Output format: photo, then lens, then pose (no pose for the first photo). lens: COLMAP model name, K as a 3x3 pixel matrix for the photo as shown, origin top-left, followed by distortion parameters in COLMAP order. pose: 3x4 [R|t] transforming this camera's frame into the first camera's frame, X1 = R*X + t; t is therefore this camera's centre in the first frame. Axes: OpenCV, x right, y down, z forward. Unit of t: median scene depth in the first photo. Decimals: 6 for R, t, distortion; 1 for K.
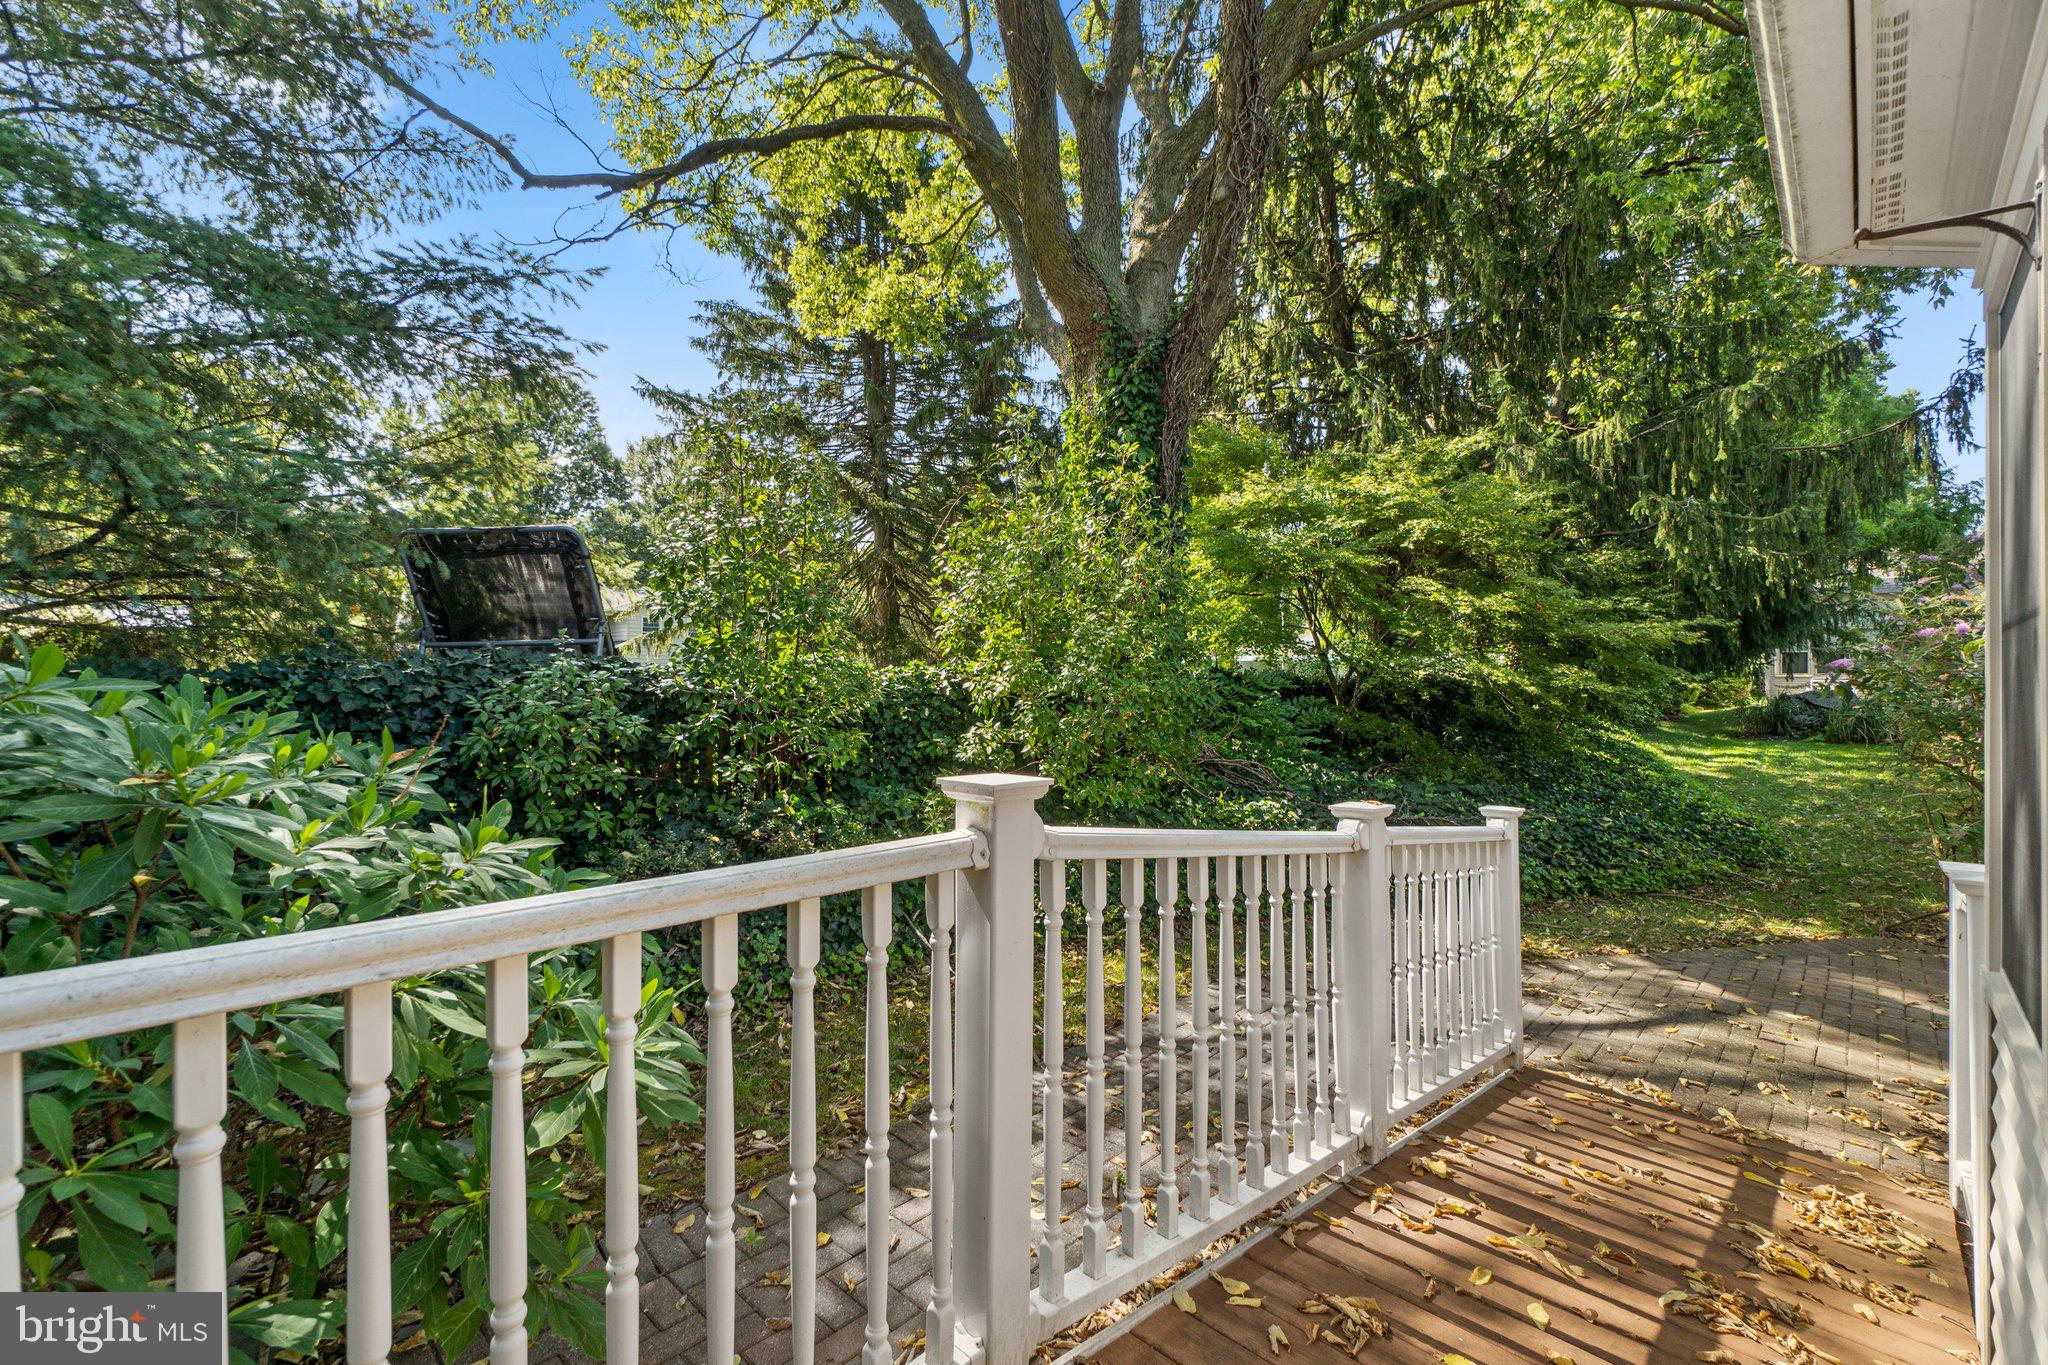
lens RADIAL K [[884.6, 0, 1017.7], [0, 884.6, 684.8], [0, 0, 1]] dist [-0.004990, 0.000366]
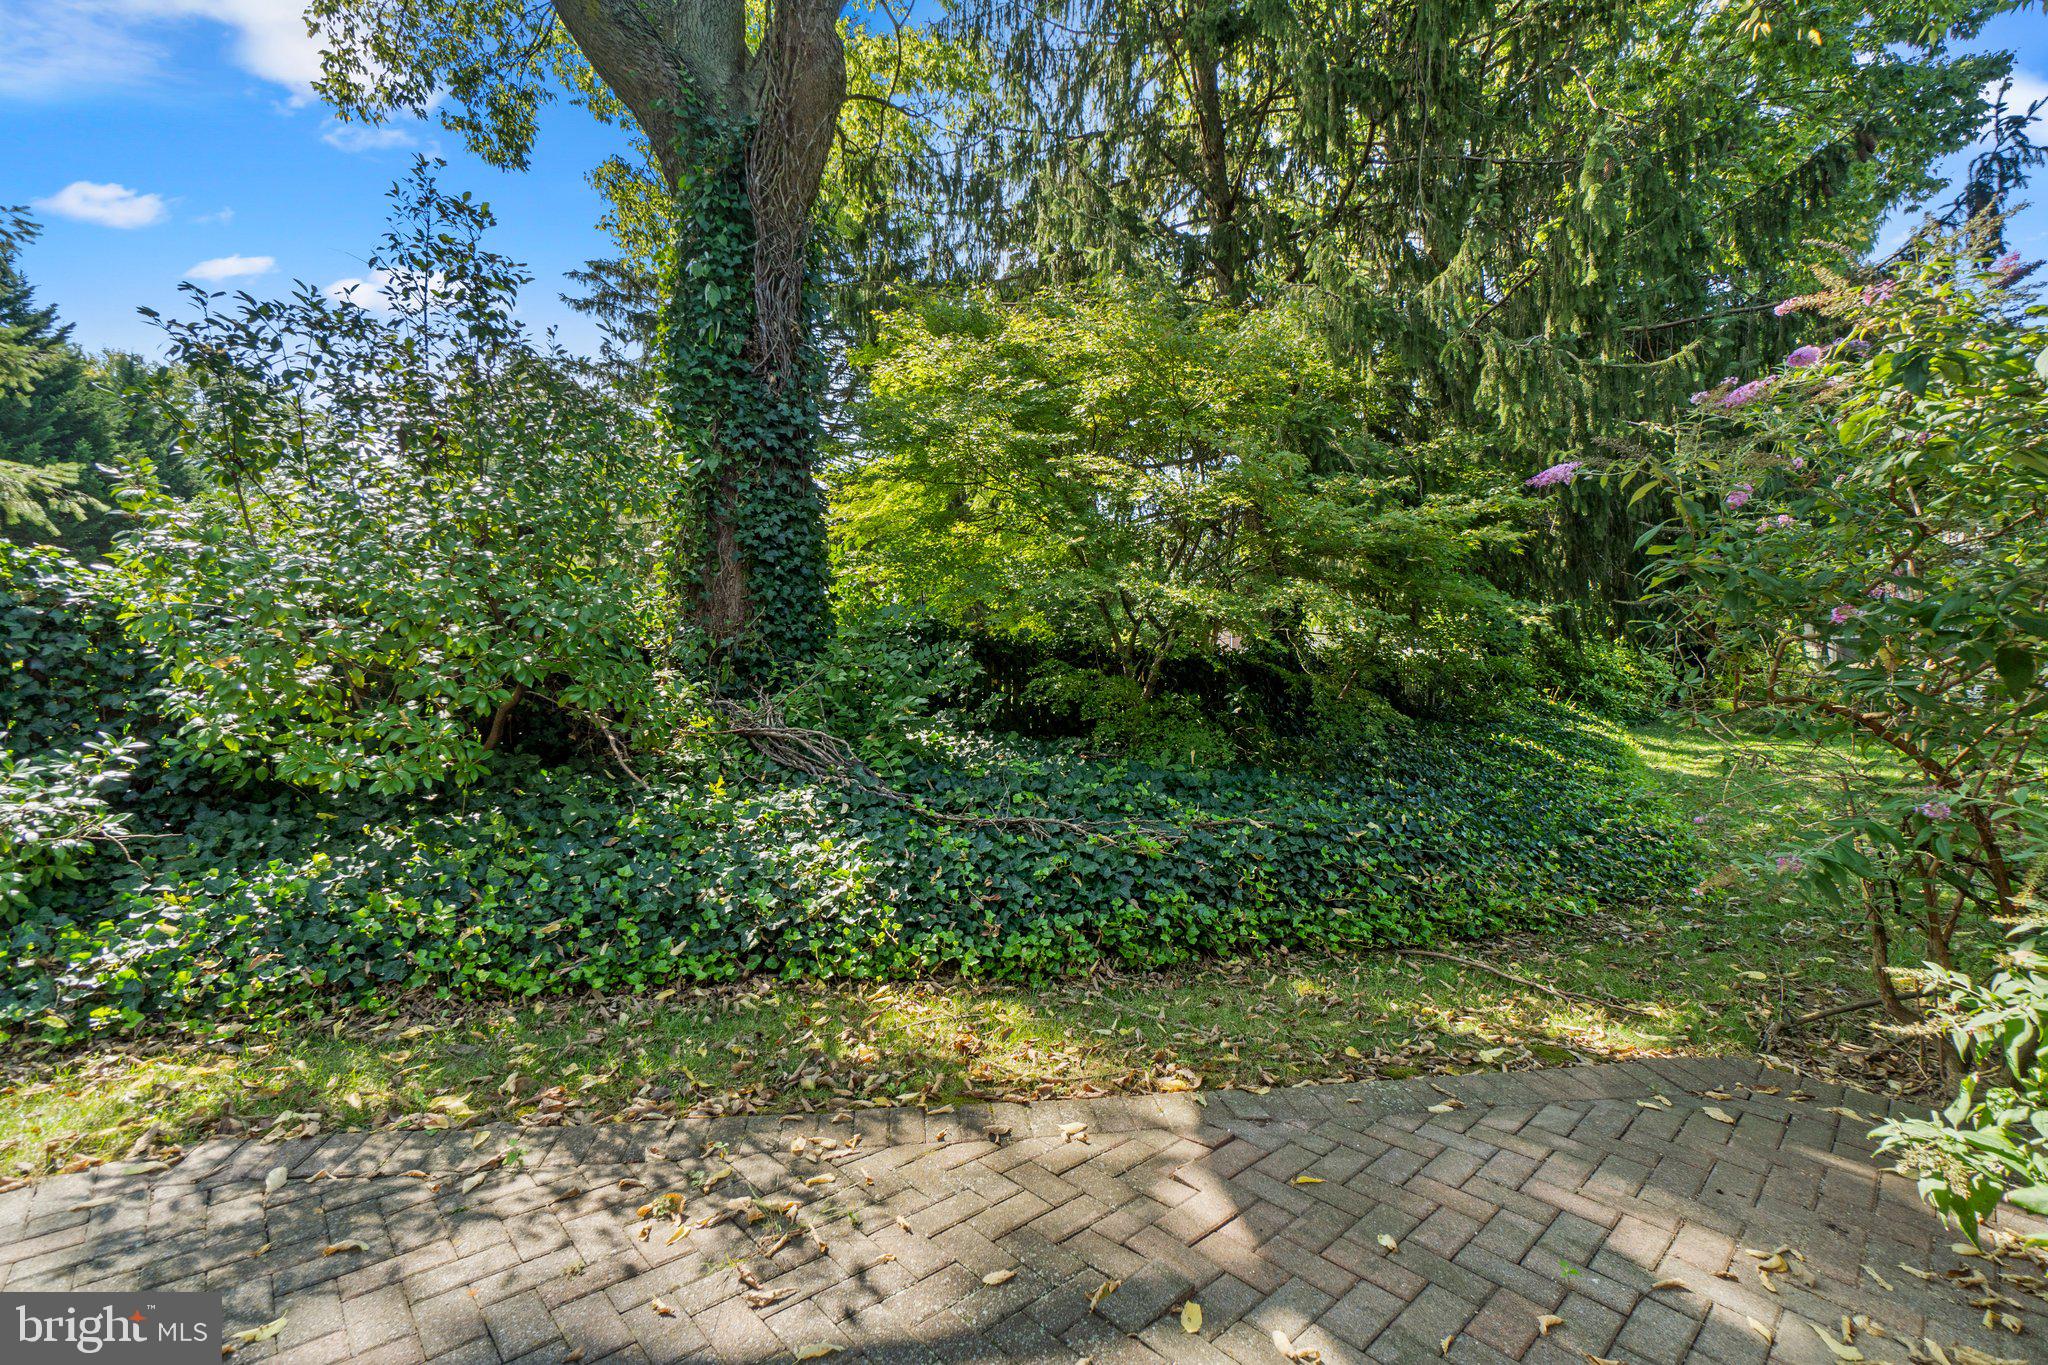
lens RADIAL K [[884.6, 0, 1031.1], [0, 884.6, 681.6], [0, 0, 1]] dist [-0.004990, 0.000366]
pose [[0.998443, -0.002865, -0.055710, 0.678495], [0.001939, 0.999859, -0.016677, 0.089629], [0.055749, 0.016543, 0.998308, 0.529776]]
